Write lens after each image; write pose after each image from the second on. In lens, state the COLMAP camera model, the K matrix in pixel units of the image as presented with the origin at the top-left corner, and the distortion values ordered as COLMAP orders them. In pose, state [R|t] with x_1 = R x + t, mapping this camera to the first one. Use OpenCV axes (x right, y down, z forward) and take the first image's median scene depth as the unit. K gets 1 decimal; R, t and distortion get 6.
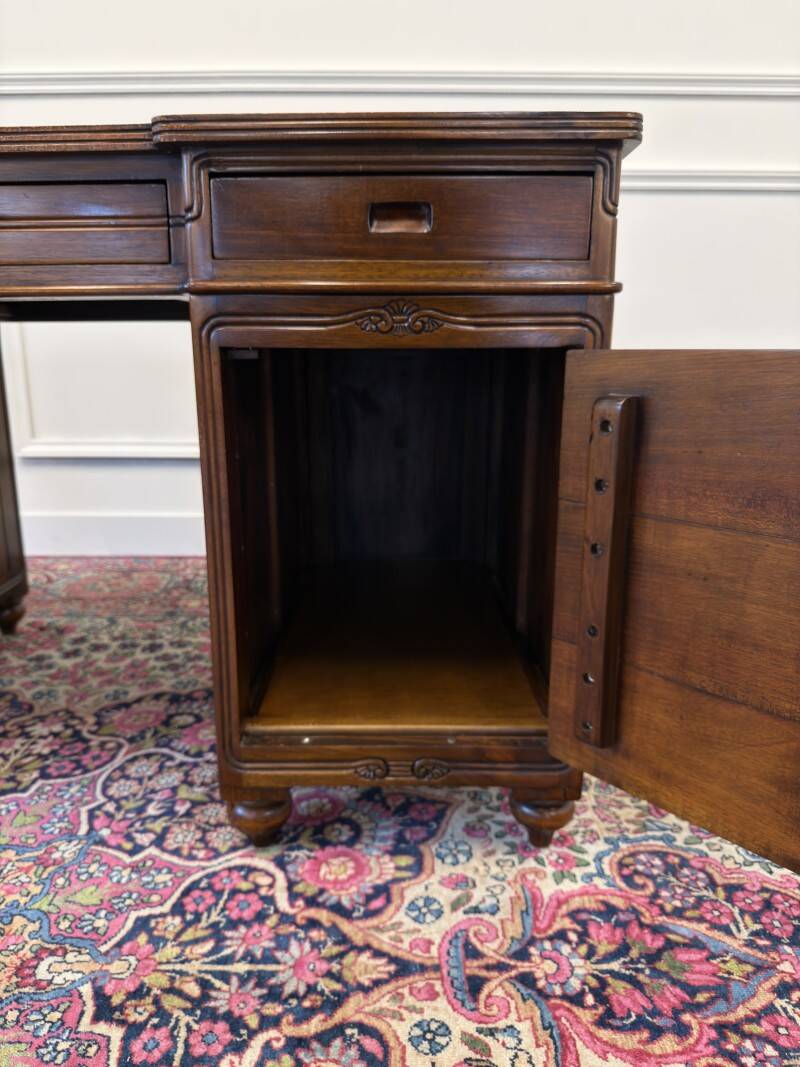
lens RADIAL K [[759.7, 0, 393.3], [0, 759.7, 541.1], [0, 0, 1]] dist [0.010329, -0.025655]
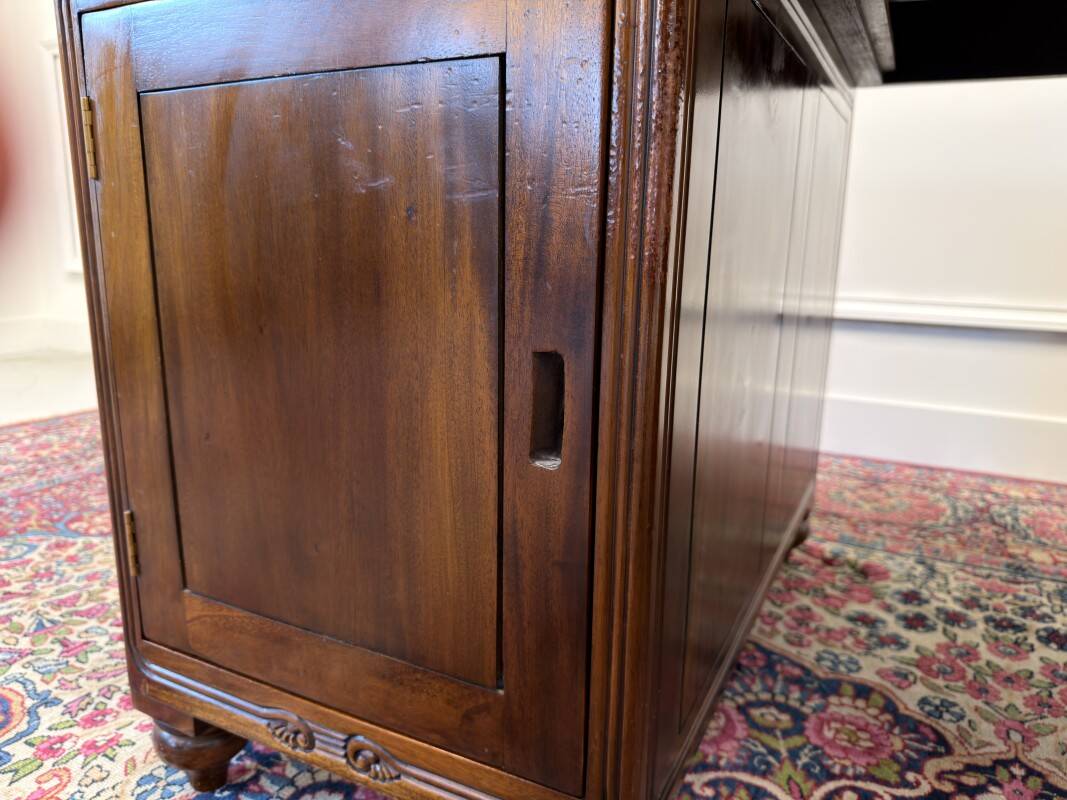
lens RADIAL K [[759.7, 0, 539.5], [0, 759.7, 417.3], [0, 0, 1]] dist [0.010329, -0.025655]
pose [[0.895713, 0.119086, -0.428388, -0.794049], [-0.125160, 0.992037, 0.014076, 0.026047], [0.426653, 0.041009, 0.903485, 0.551816]]
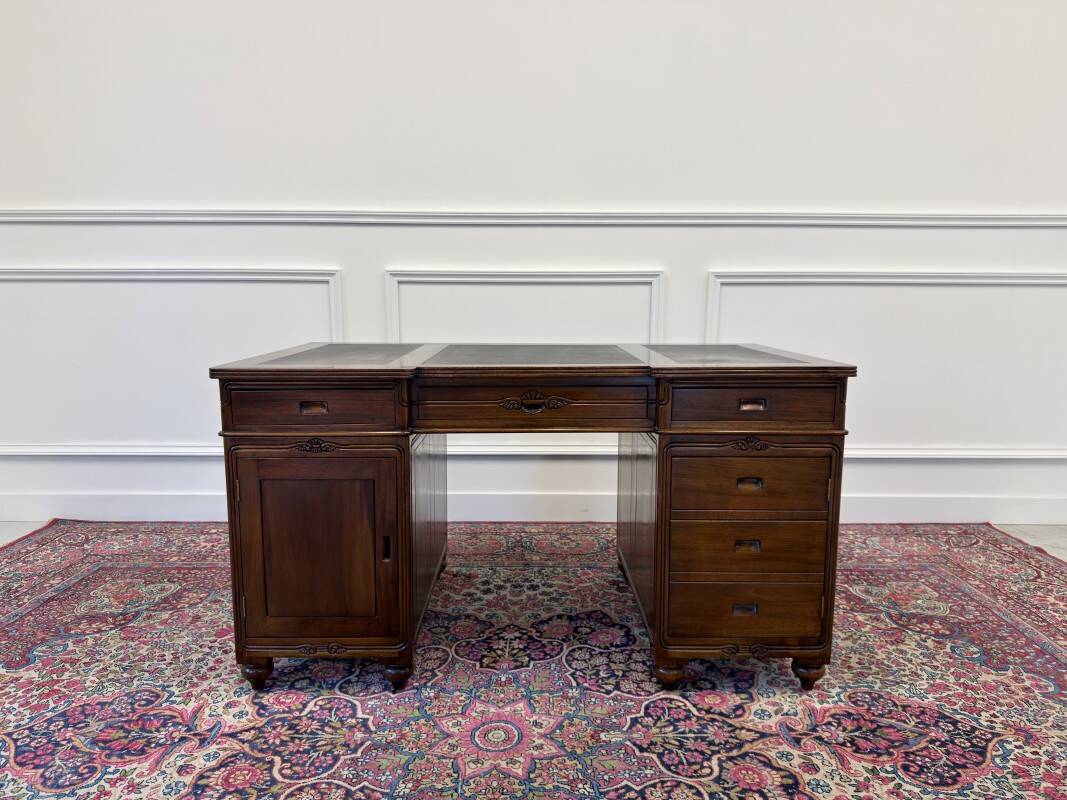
lens RADIAL K [[759.7, 0, 534.8], [0, 759.7, 397.9], [0, 0, 1]] dist [0.010329, -0.025655]
pose [[0.999934, 0.002986, 0.011054, -0.597282], [-0.001856, 0.994898, -0.100864, -0.174920], [-0.011299, 0.100837, 0.994839, -1.151695]]
